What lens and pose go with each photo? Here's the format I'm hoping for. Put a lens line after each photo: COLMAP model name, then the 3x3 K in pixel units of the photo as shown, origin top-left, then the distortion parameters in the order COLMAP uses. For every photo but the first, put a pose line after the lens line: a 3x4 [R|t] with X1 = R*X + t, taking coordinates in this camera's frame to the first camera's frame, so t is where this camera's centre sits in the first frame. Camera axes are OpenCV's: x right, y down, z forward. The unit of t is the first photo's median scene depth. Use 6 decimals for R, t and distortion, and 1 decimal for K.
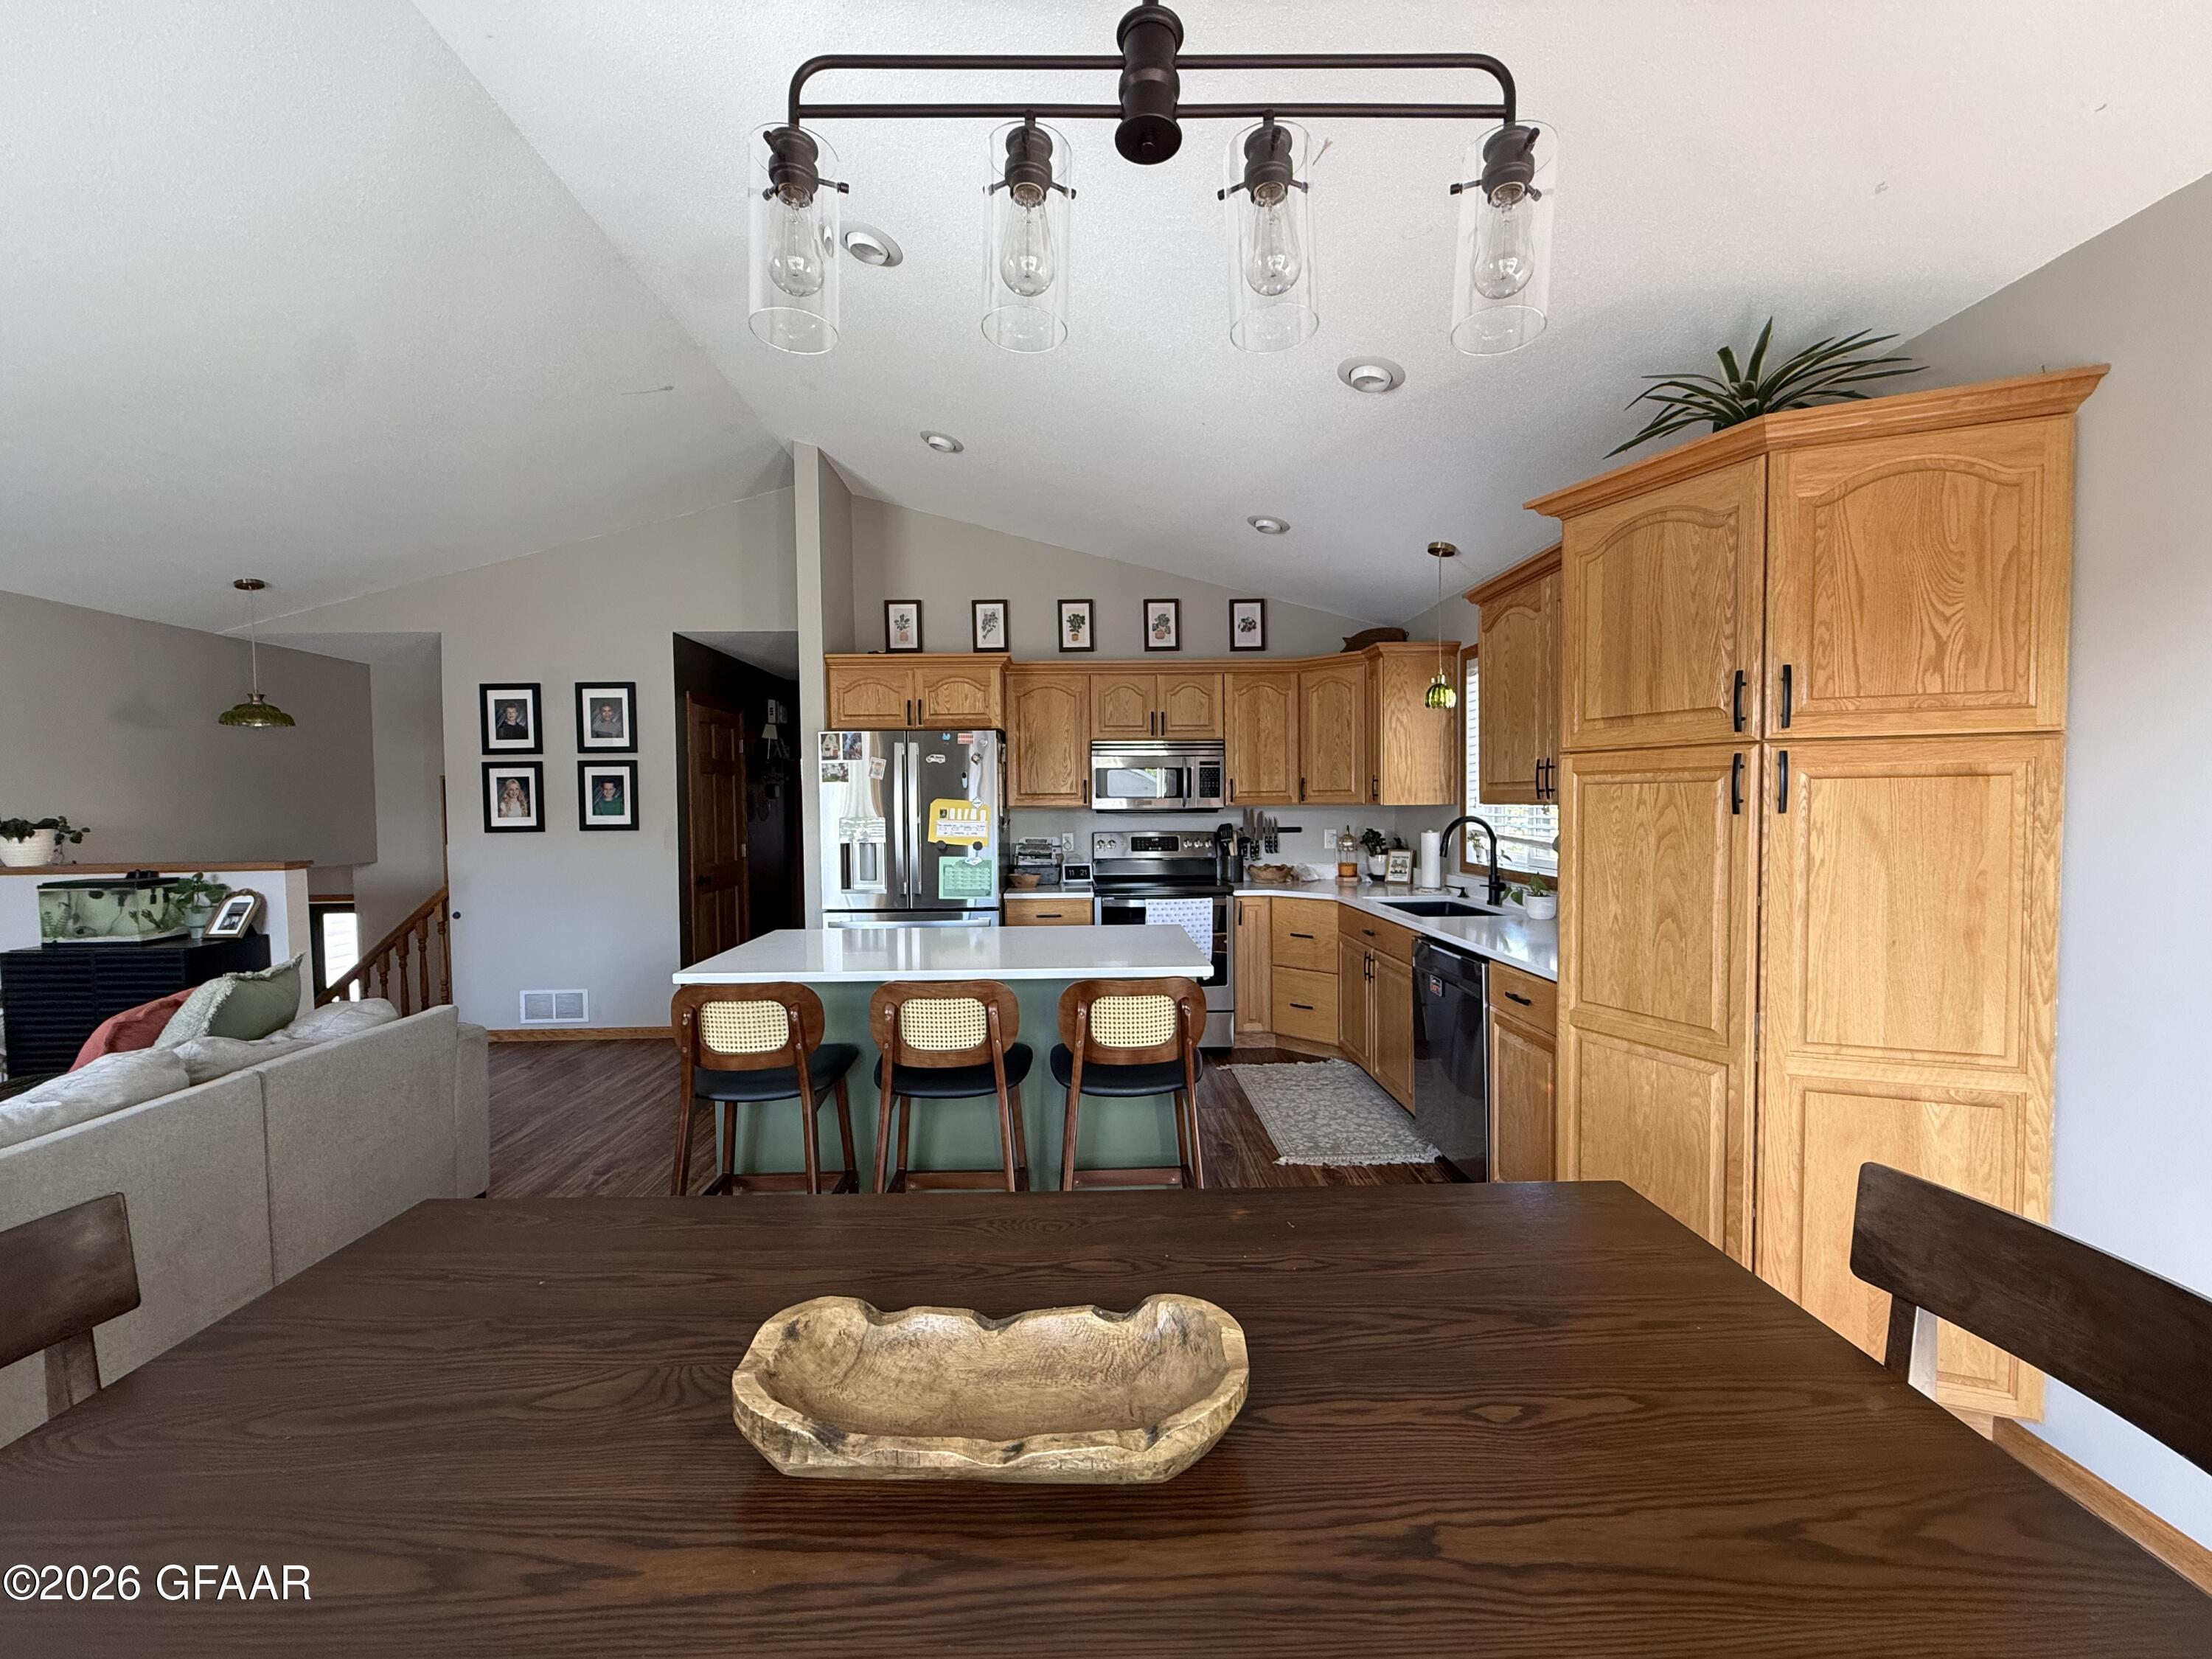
lens RADIAL K [[879.3, 0, 1100.0], [0, 879.3, 836.7], [0, 0, 1]] dist [0.000789, -0.000583]
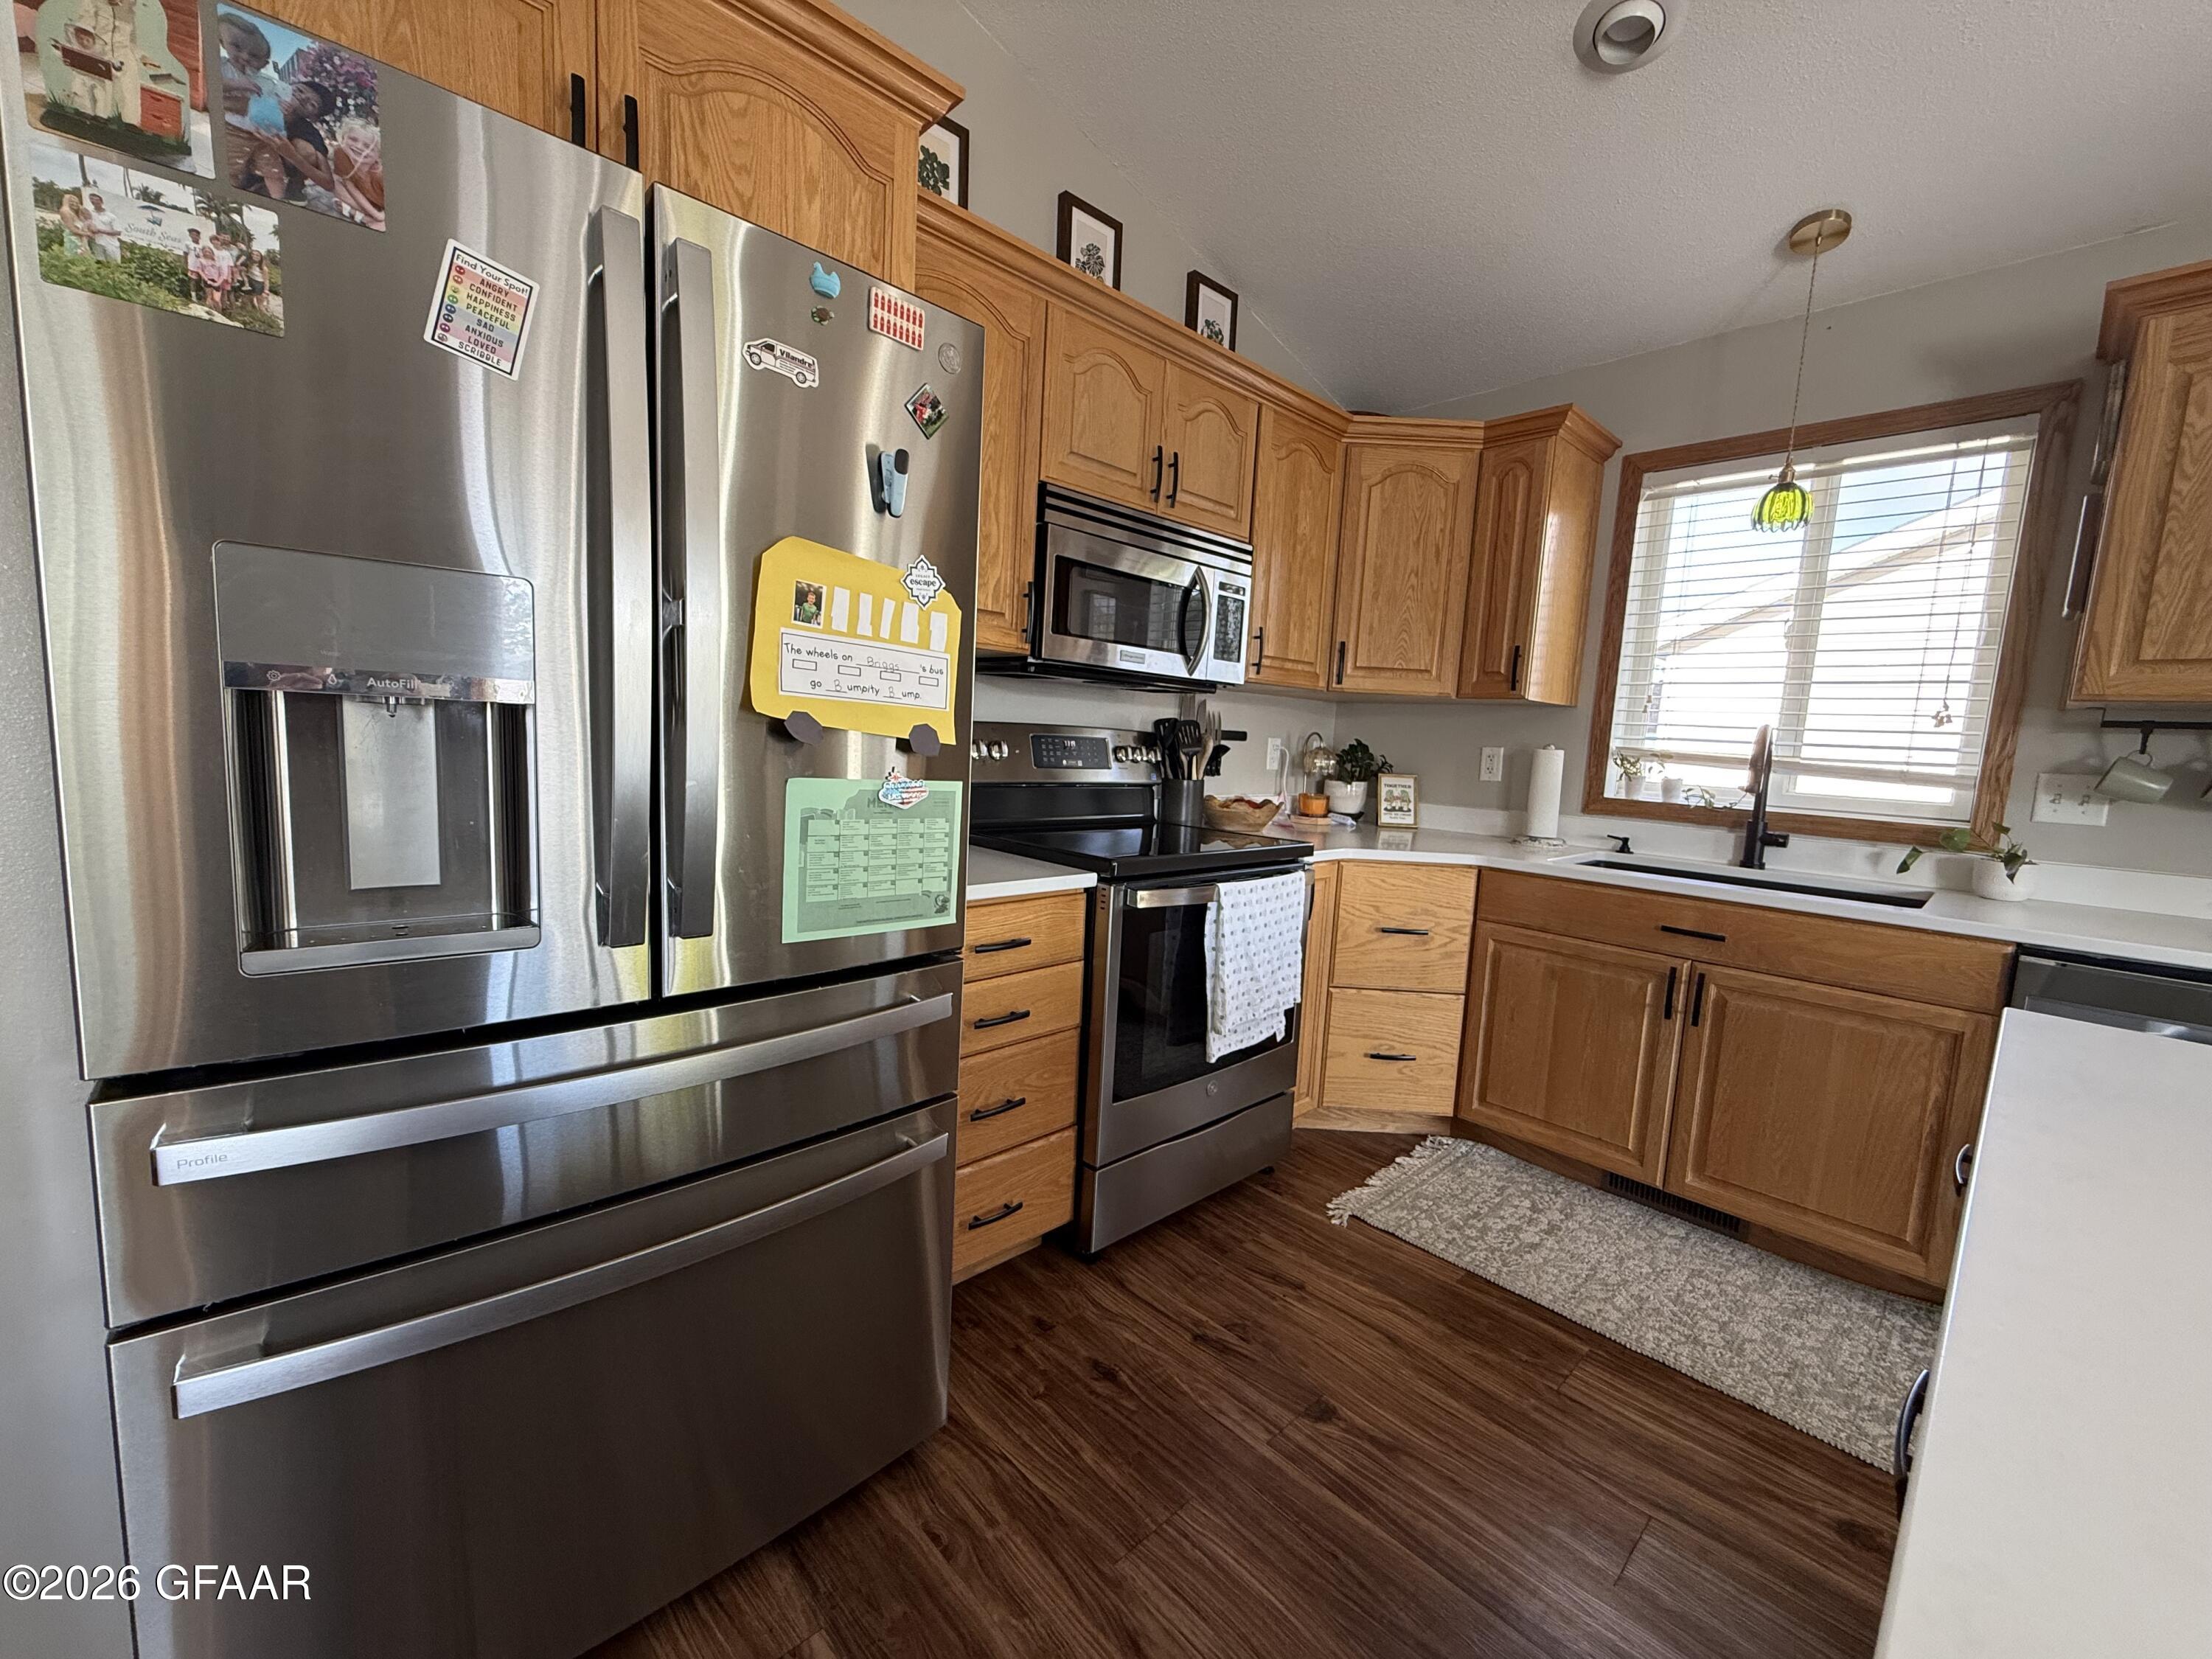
lens RADIAL K [[879.3, 0, 1100.0], [0, 879.3, 836.7], [0, 0, 1]] dist [0.000789, -0.000583]
pose [[0.744590, -0.031493, 0.666778, -0.244884], [-0.031958, 0.996059, 0.082732, 0.013725], [-0.666756, -0.082910, 0.740650, 0.652975]]
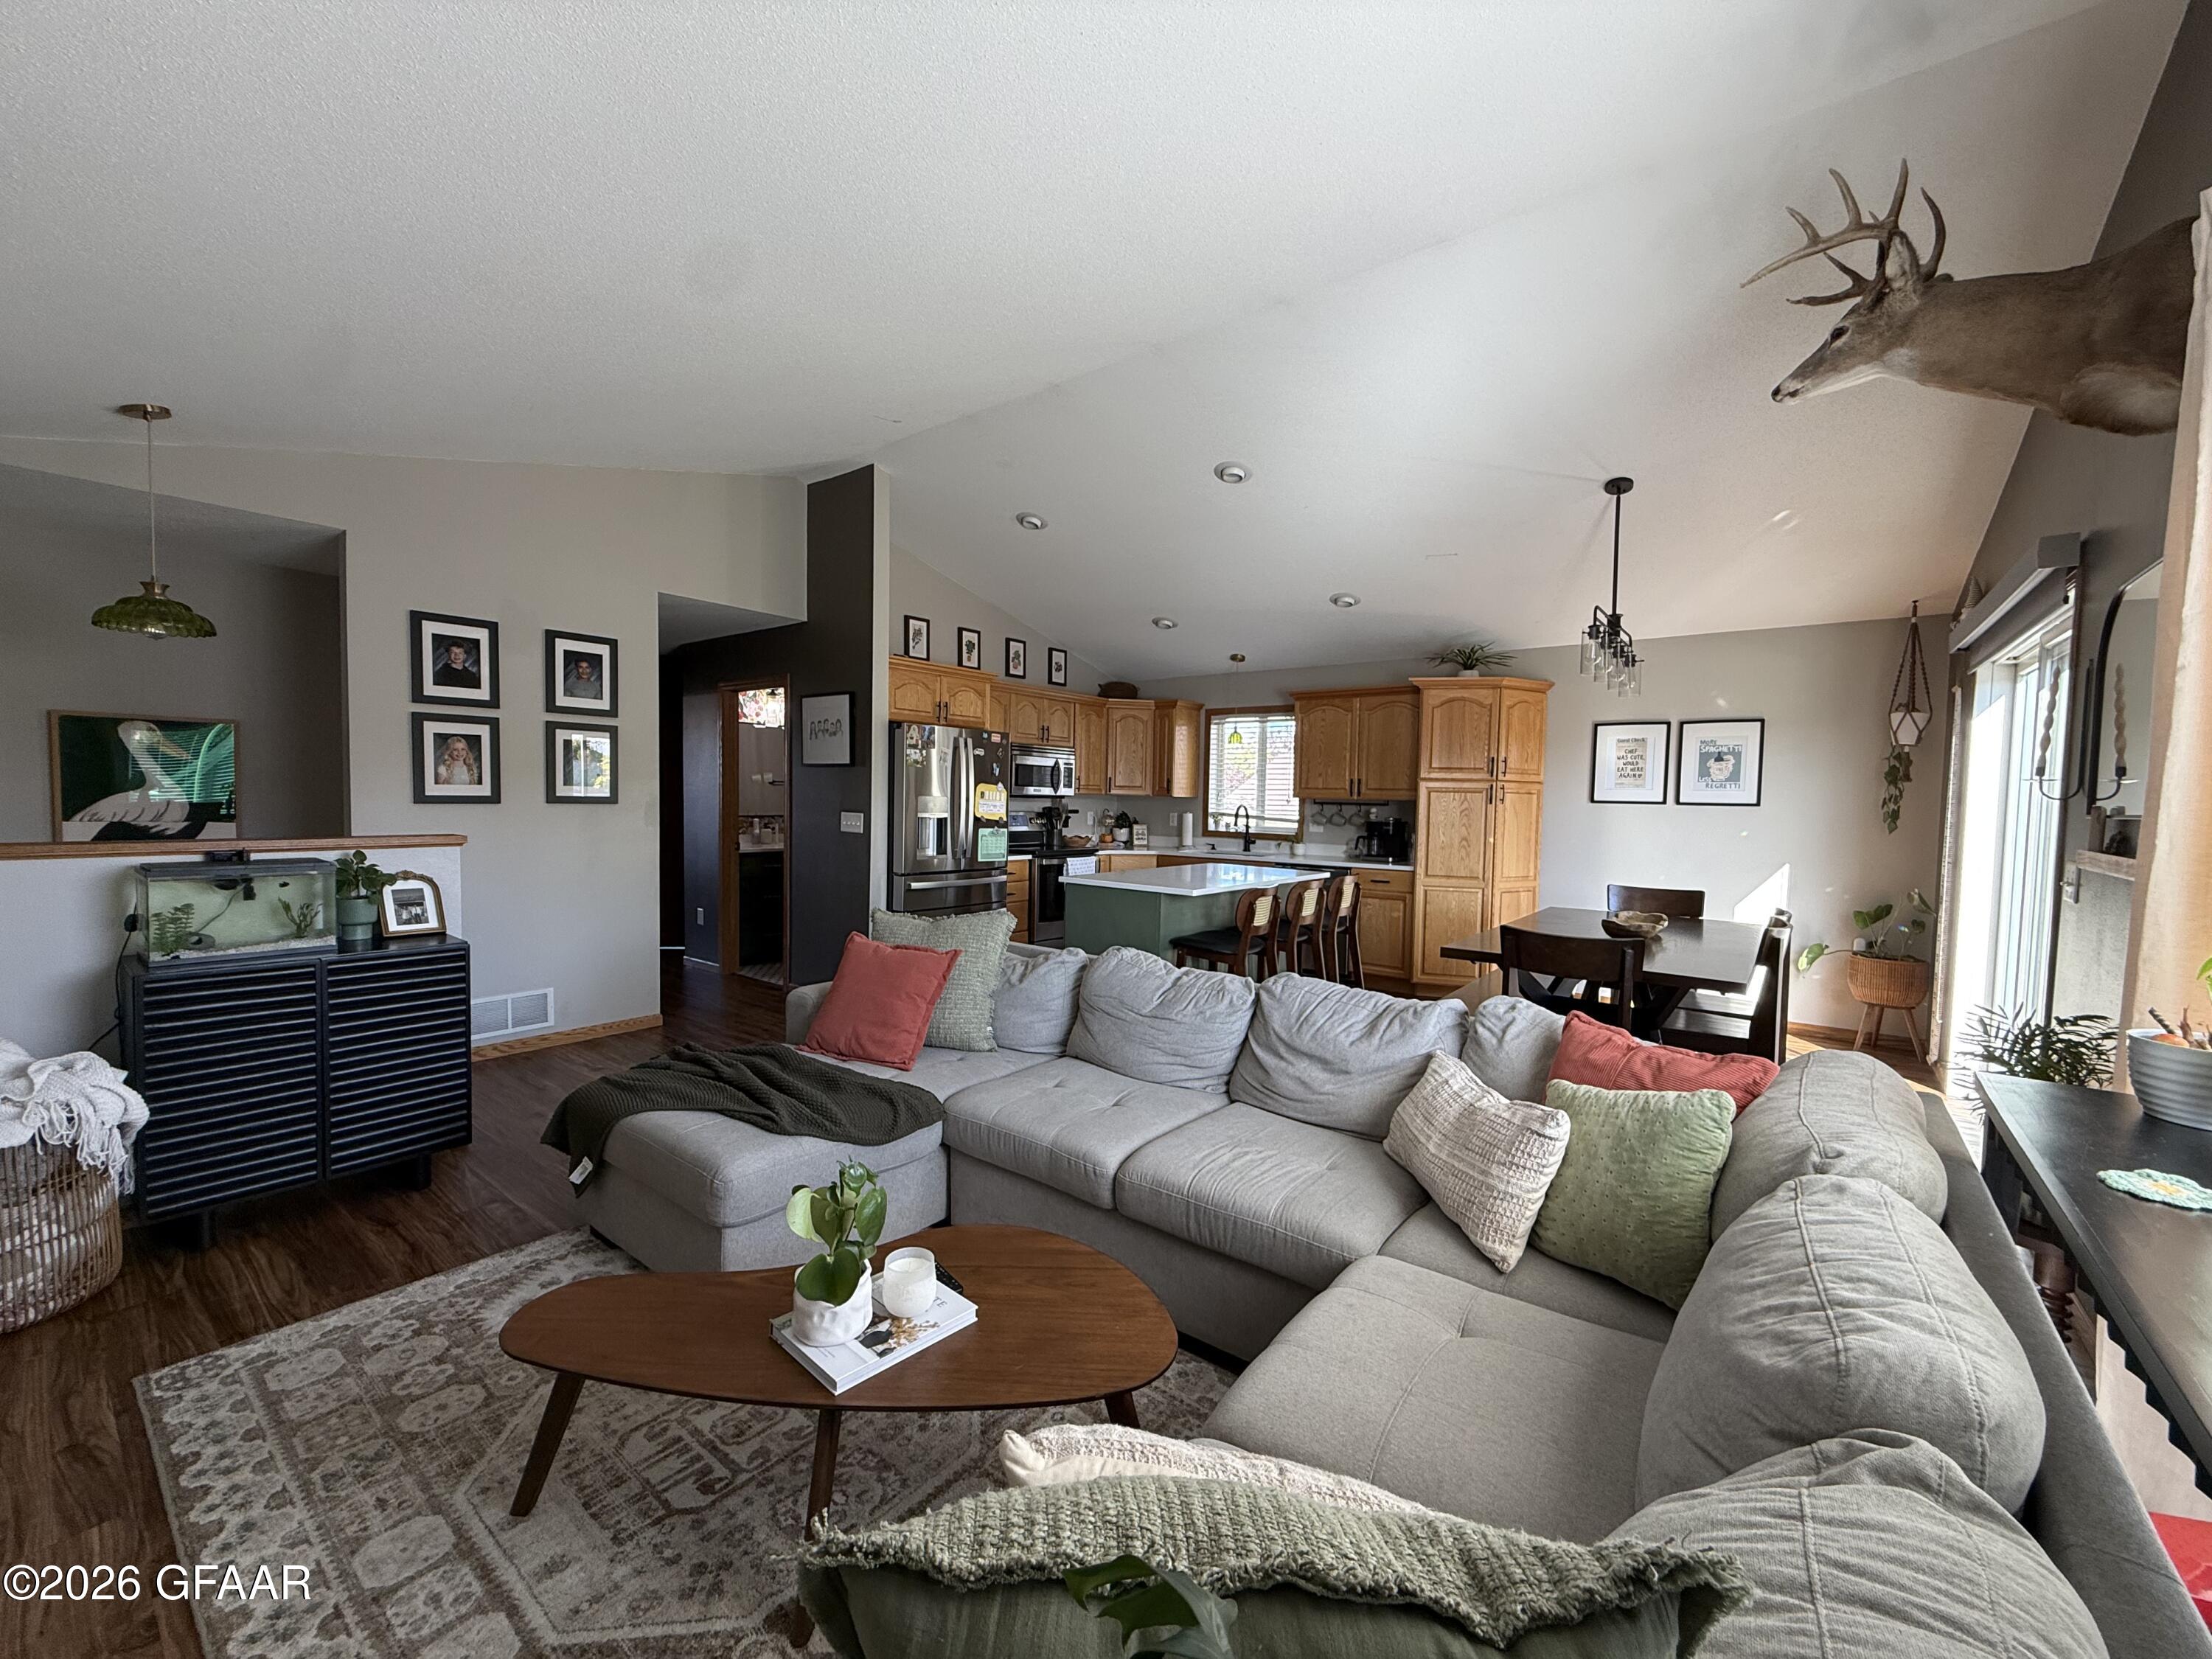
lens RADIAL K [[879.3, 0, 1100.0], [0, 879.3, 836.7], [0, 0, 1]] dist [0.000789, -0.000583]
pose [[0.636523, -0.010934, 0.771181, -0.914942], [0.002450, 0.999923, 0.012155, 0.016930], [-0.771254, -0.005848, 0.636500, 0.041888]]
